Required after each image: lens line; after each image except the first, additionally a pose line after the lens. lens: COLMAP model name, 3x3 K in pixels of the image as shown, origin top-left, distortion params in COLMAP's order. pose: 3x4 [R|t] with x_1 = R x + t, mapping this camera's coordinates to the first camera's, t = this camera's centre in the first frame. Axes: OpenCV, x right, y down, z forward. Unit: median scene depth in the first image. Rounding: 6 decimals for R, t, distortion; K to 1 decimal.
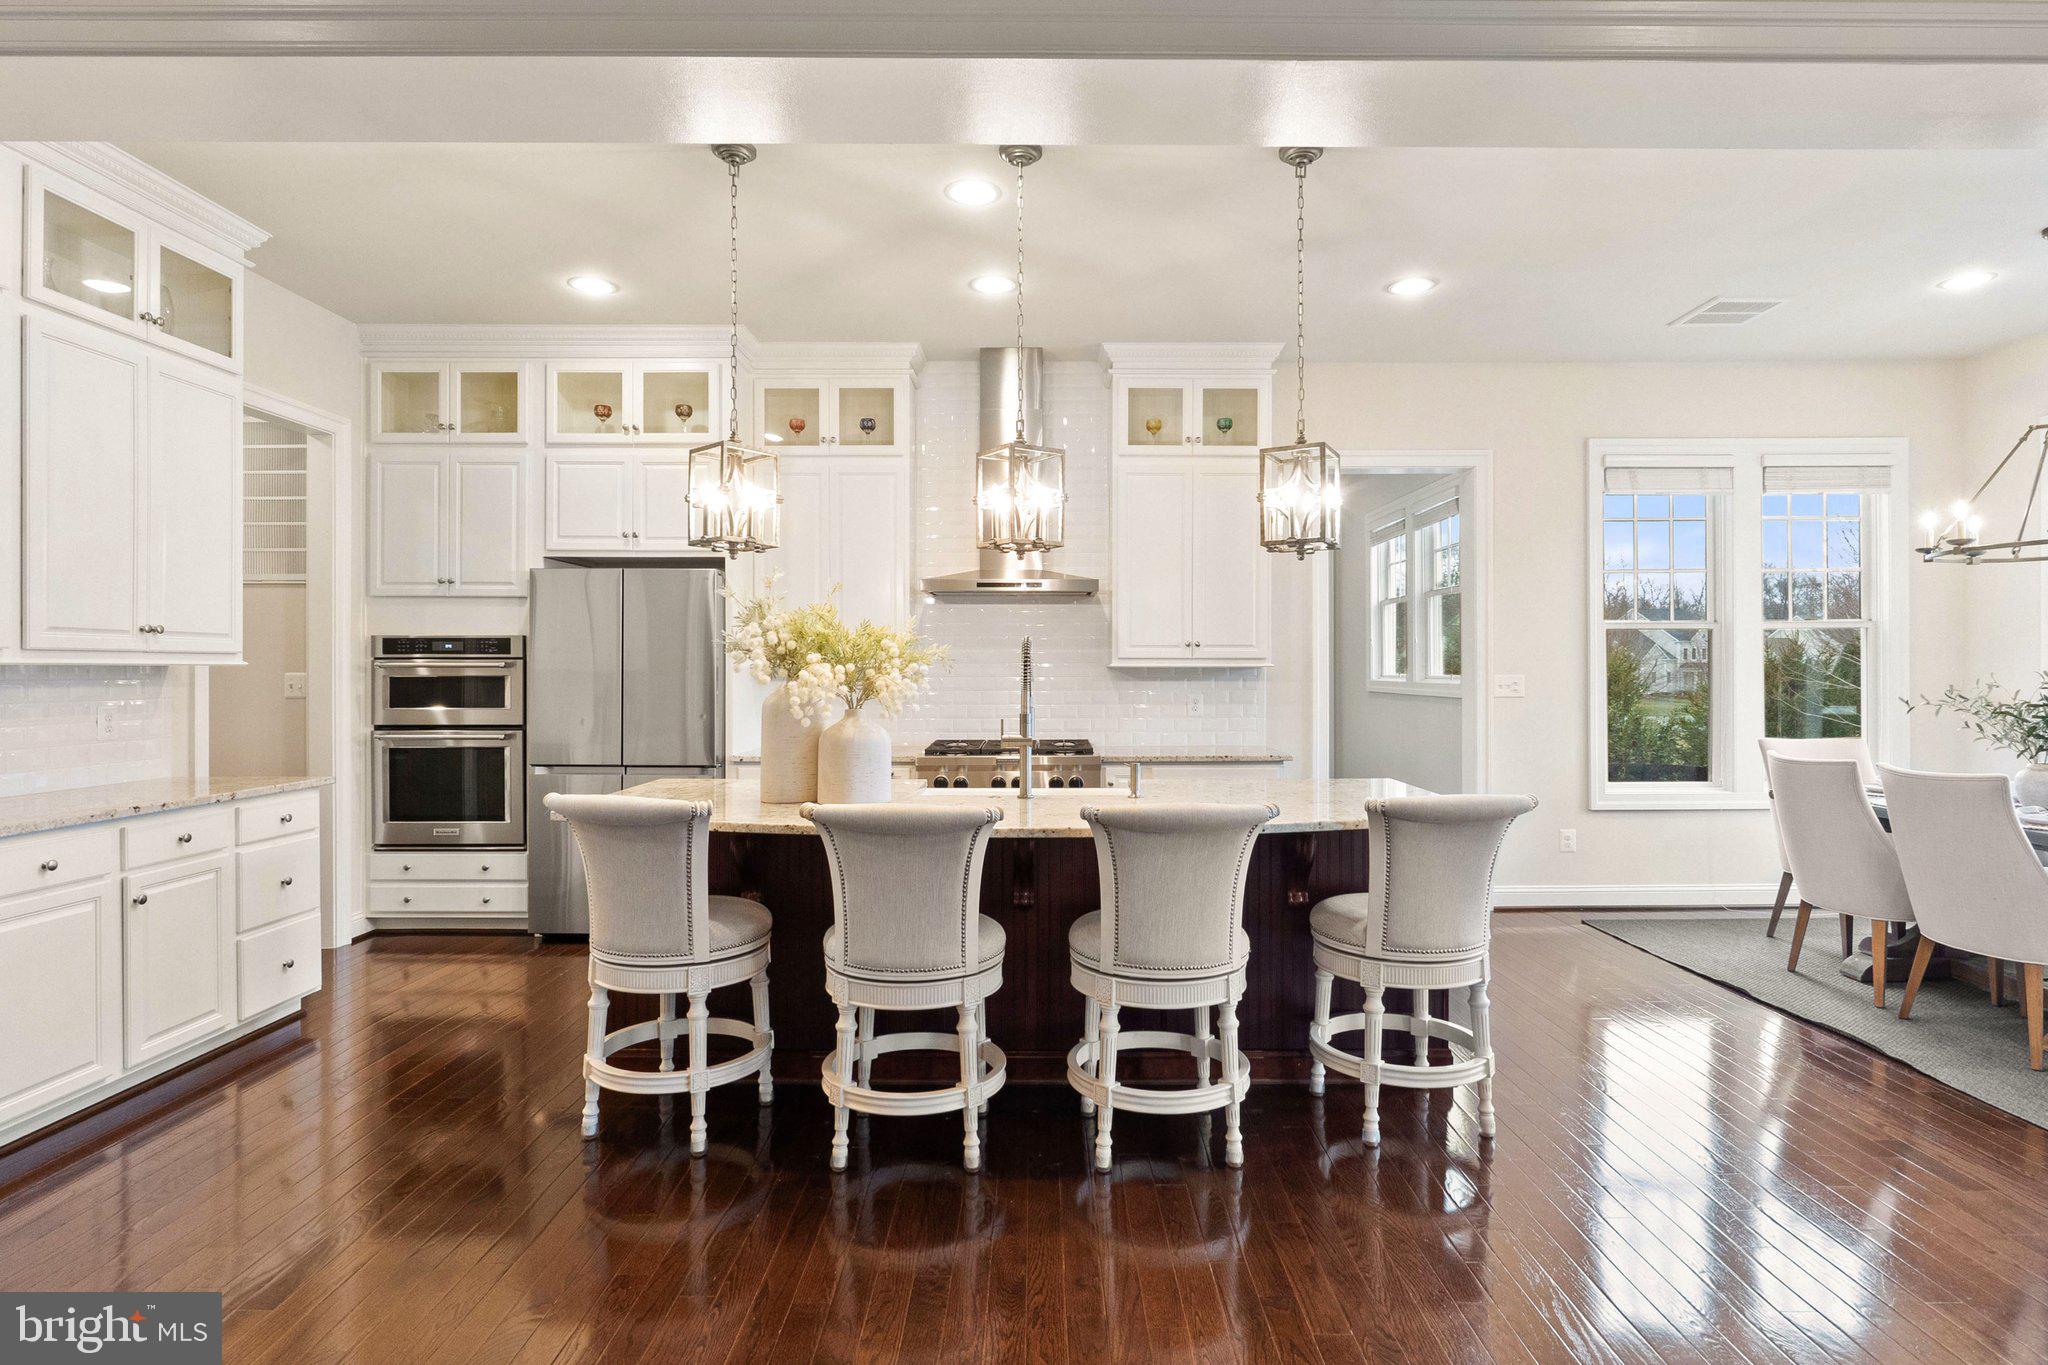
lens RADIAL K [[1056.4, 0, 1041.6], [0, 1056.4, 674.6], [0, 0, 1]] dist [-0.005895, -0.001275]
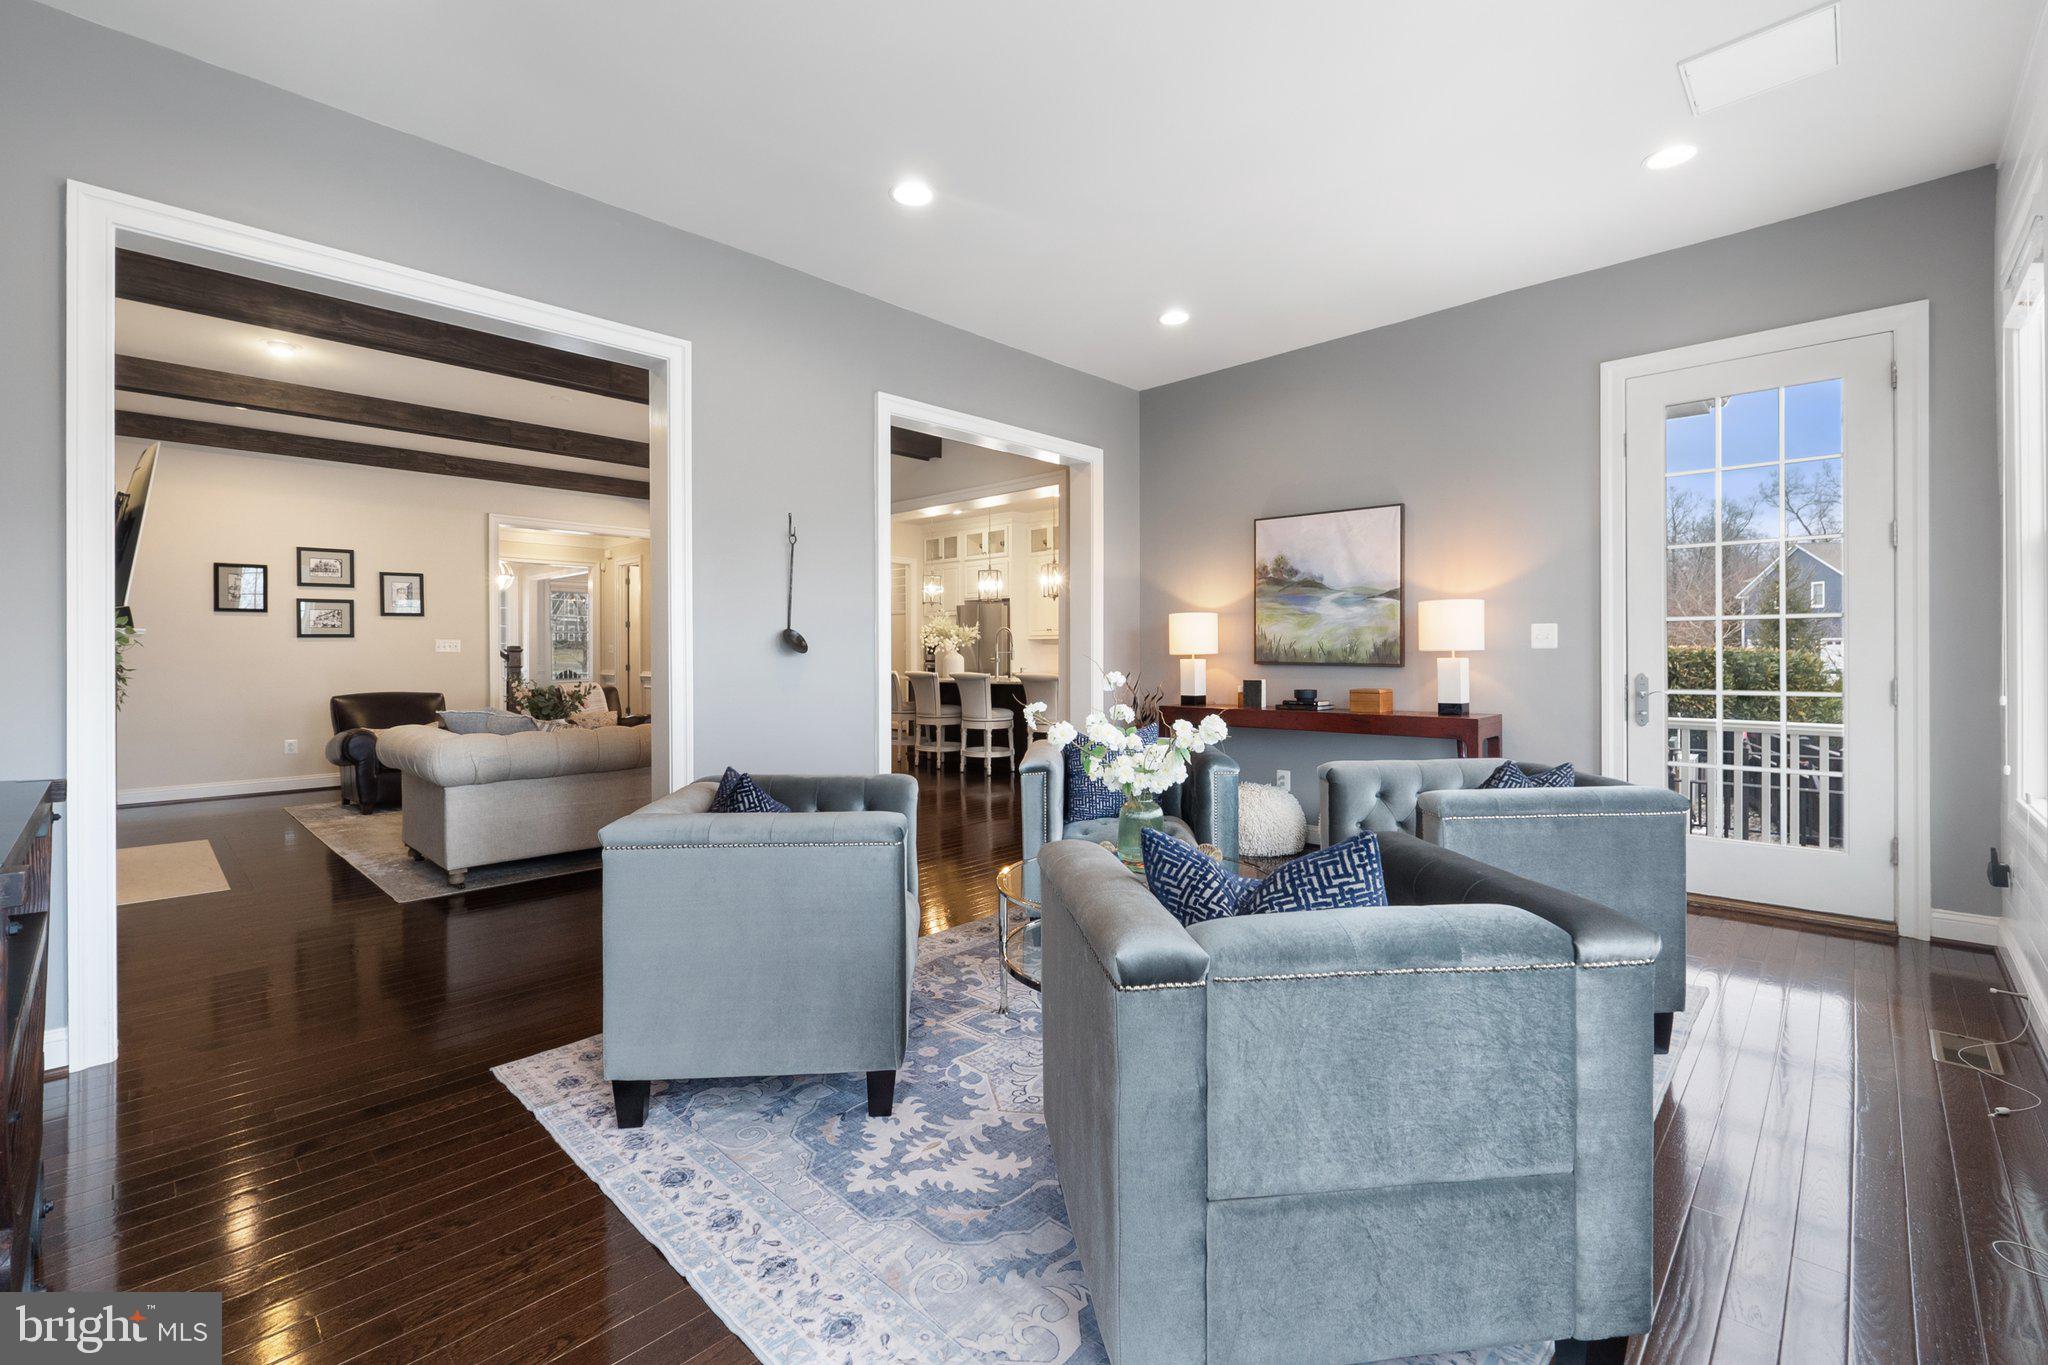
lens RADIAL K [[877.9, 0, 1028.5], [0, 877.9, 644.7], [0, 0, 1]] dist [-0.004814, -0.000479]
pose [[0.723497, -0.005637, -0.690304, 1.276092], [0.001055, 0.999975, -0.007059, 0.023074], [0.690327, 0.004379, 0.723485, -0.579301]]
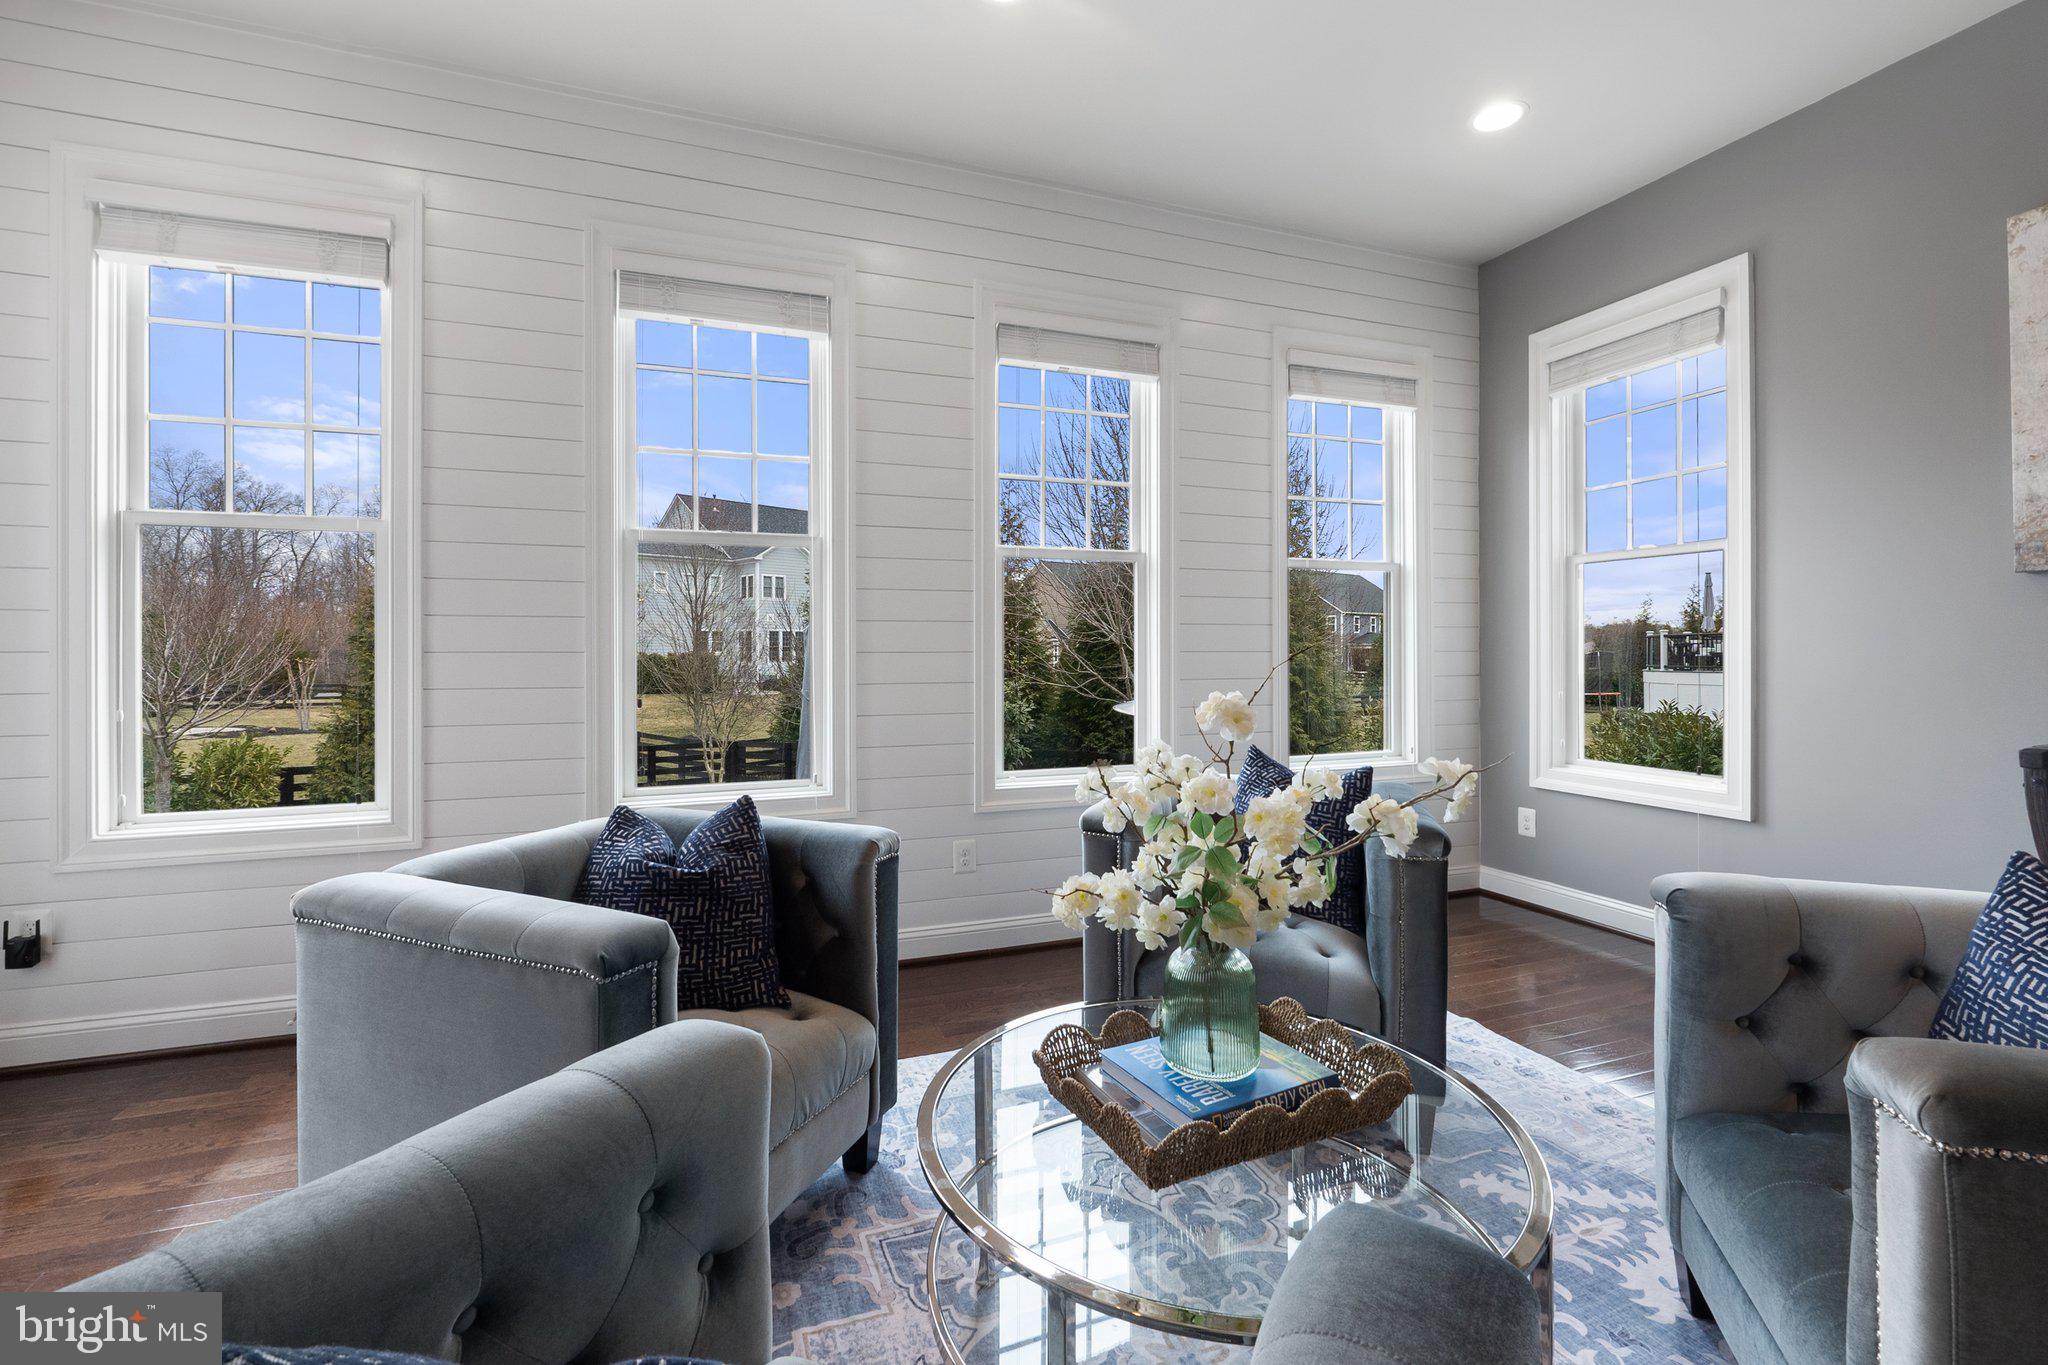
lens RADIAL K [[873.6, 0, 1023.9], [0, 873.6, 655.1], [0, 0, 1]] dist [-0.007556, -0.000311]
pose [[-0.348418, 0.000591, 0.937339, 0.720824], [0.011600, 0.999926, 0.003681, 0.029213], [-0.937267, 0.012156, -0.348399, 0.011360]]
